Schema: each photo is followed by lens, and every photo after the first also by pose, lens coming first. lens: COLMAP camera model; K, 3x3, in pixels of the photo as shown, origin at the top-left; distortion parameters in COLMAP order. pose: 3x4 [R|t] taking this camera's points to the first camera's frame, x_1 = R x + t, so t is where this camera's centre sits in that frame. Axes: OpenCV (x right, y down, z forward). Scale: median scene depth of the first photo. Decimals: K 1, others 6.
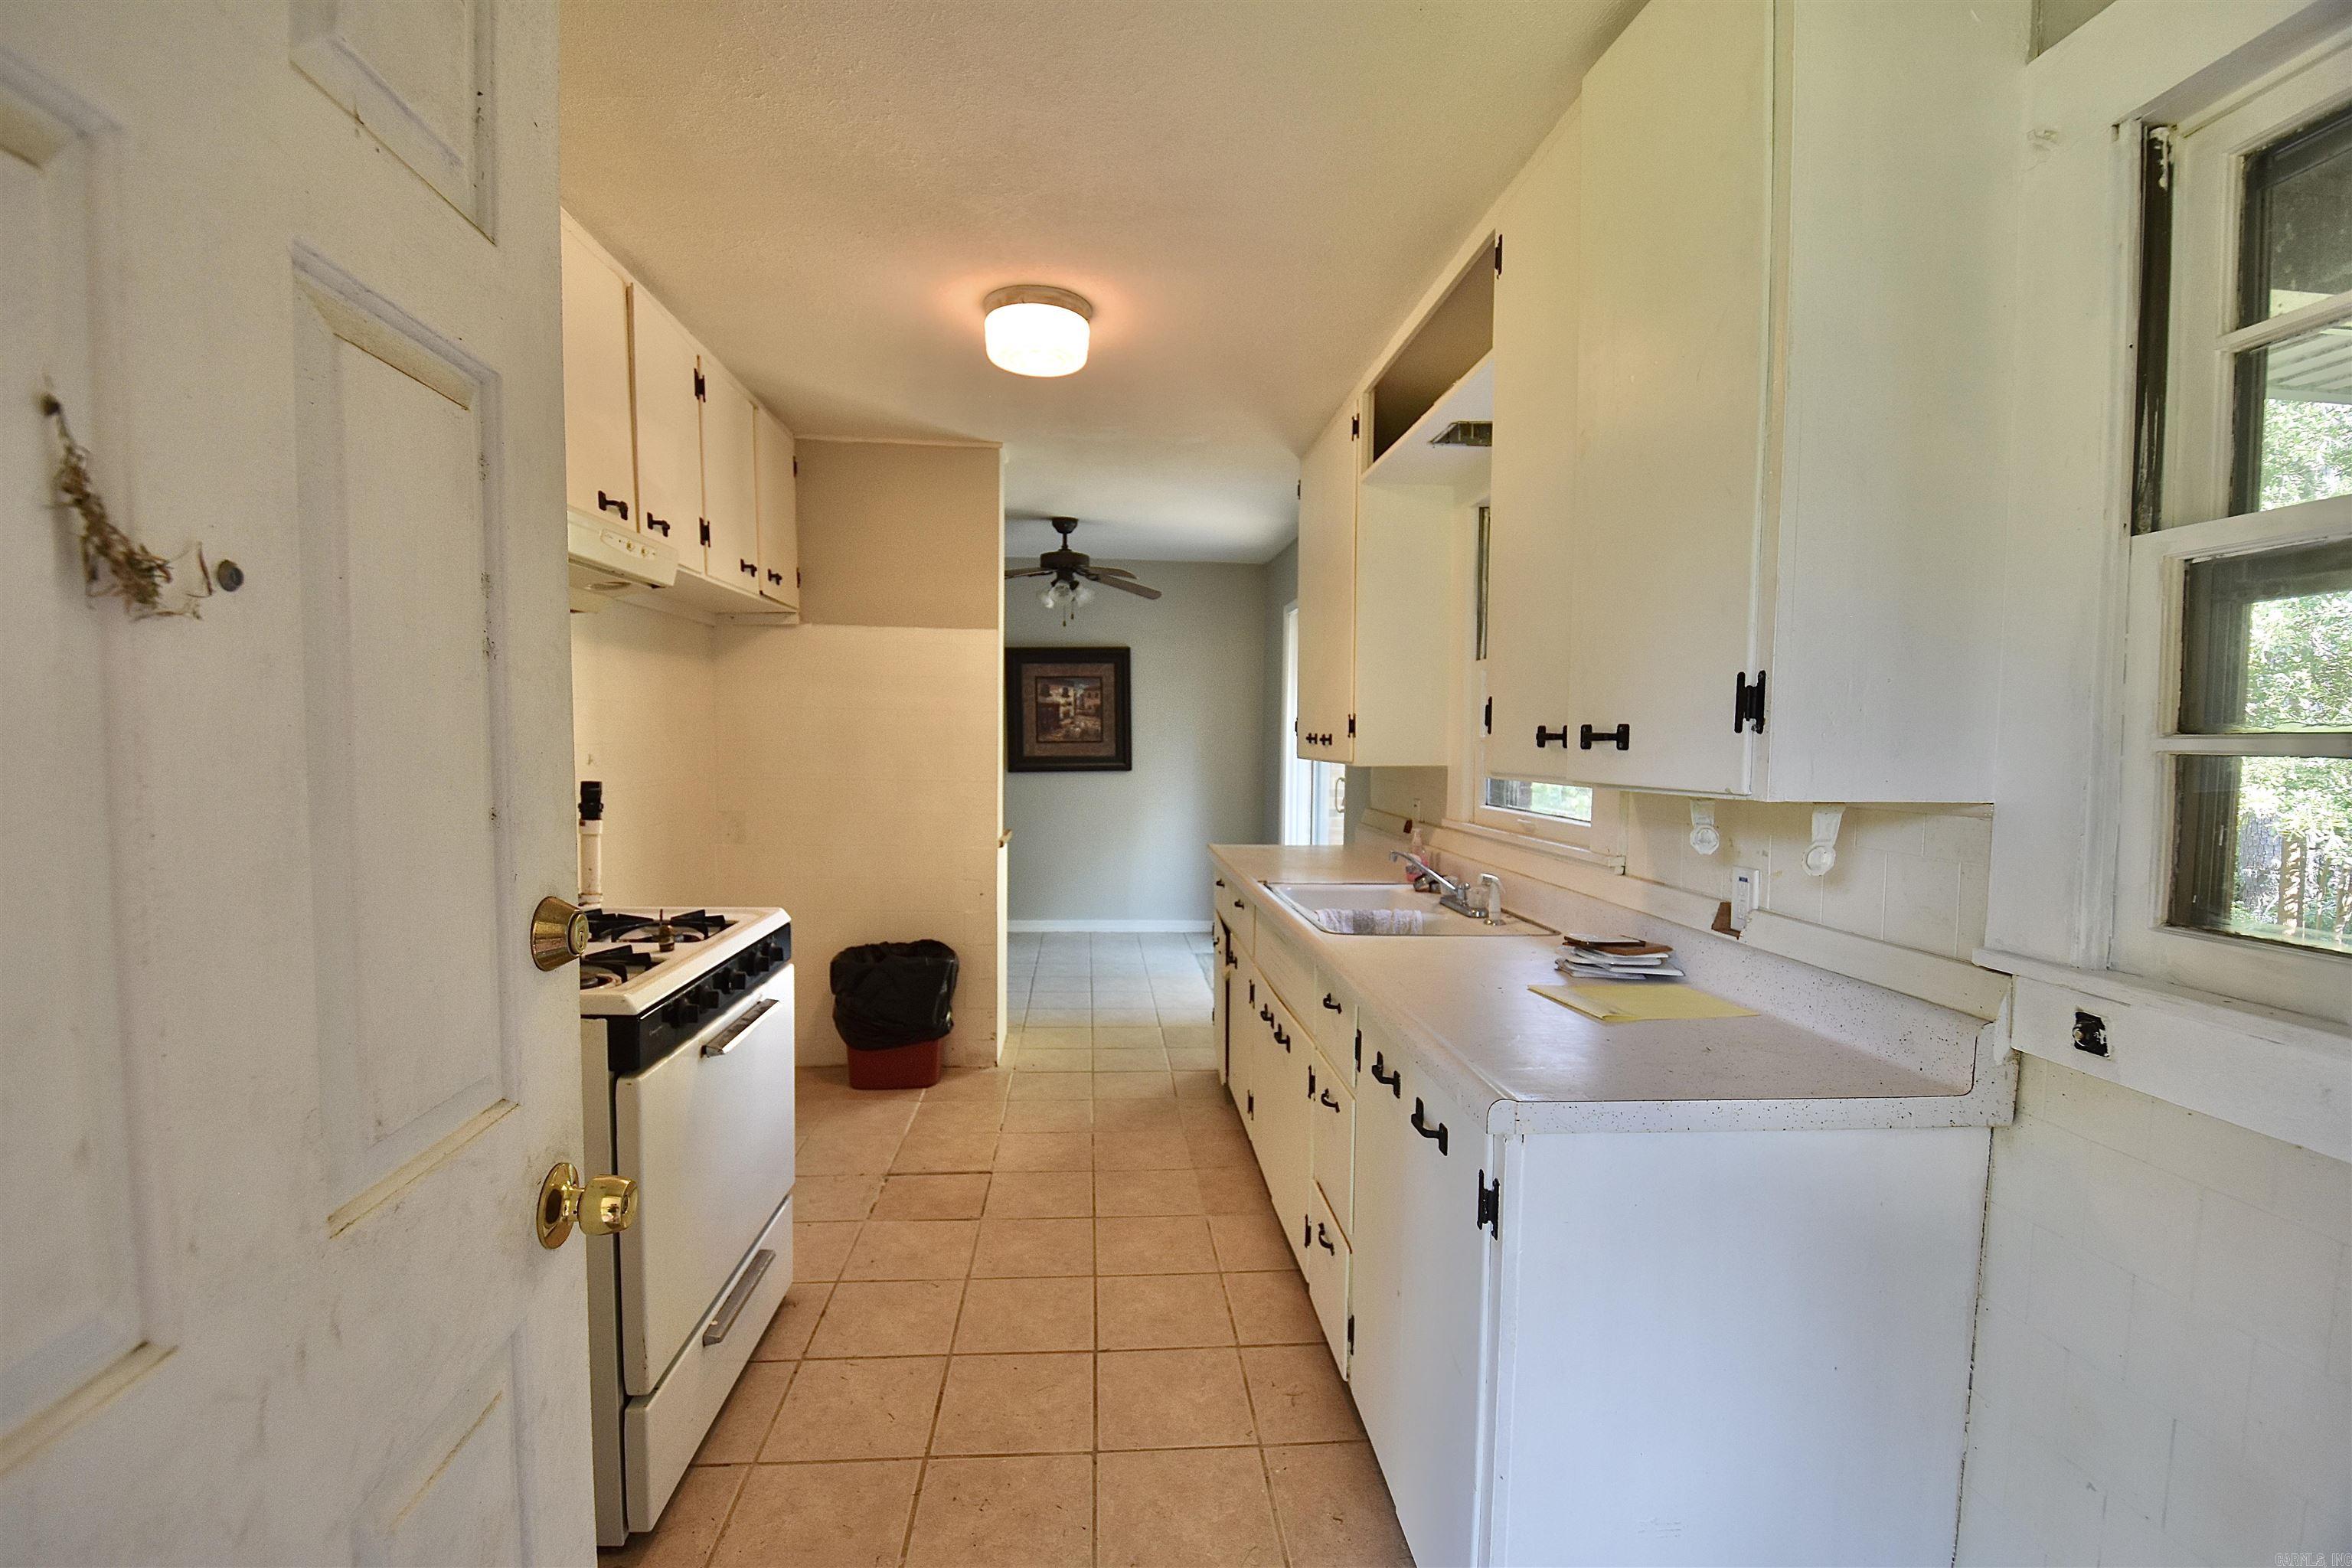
lens RADIAL K [[1021.6, 0, 1183.9], [0, 1021.6, 831.9], [0, 0, 1]] dist [0.003276, -0.013718]
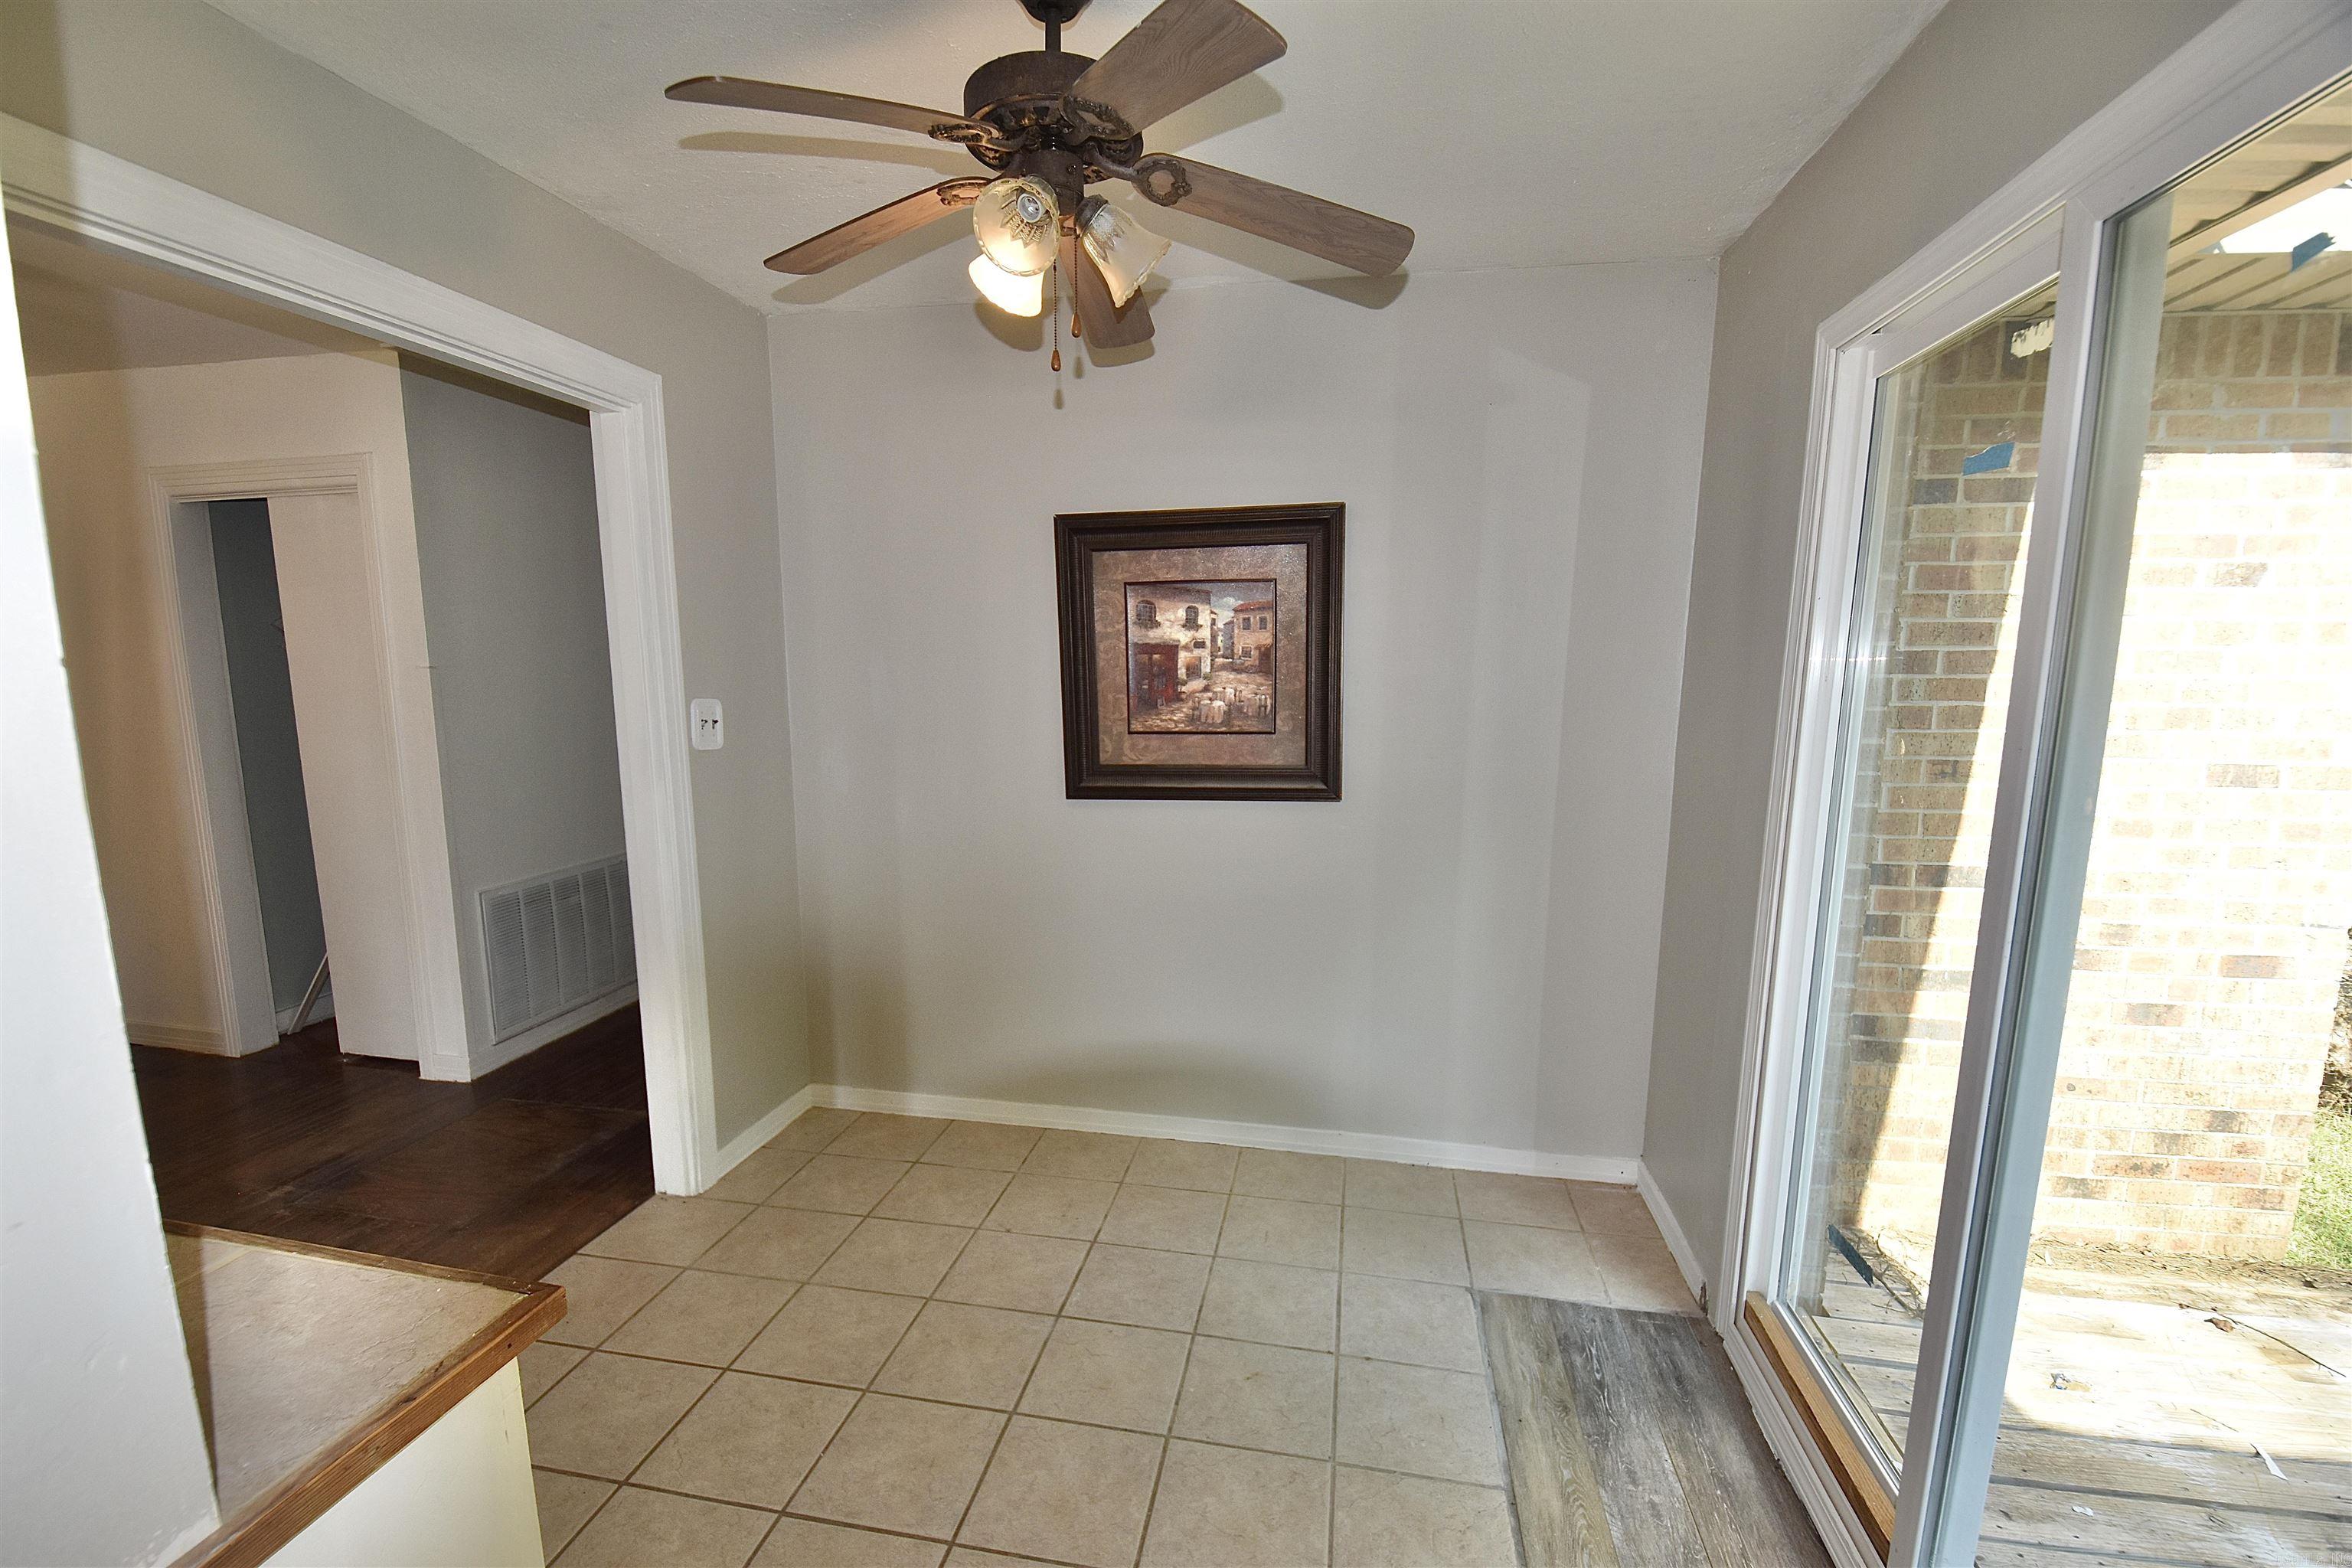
lens RADIAL K [[1044.0, 0, 1176.8], [0, 1044.0, 852.0], [0, 0, 1]] dist [0.013652, -0.020206]
pose [[0.962428, 0.038600, -0.268778, 0.000396], [-0.020041, 0.997242, 0.071456, -0.069087], [0.270795, -0.063385, 0.960548, 0.568547]]
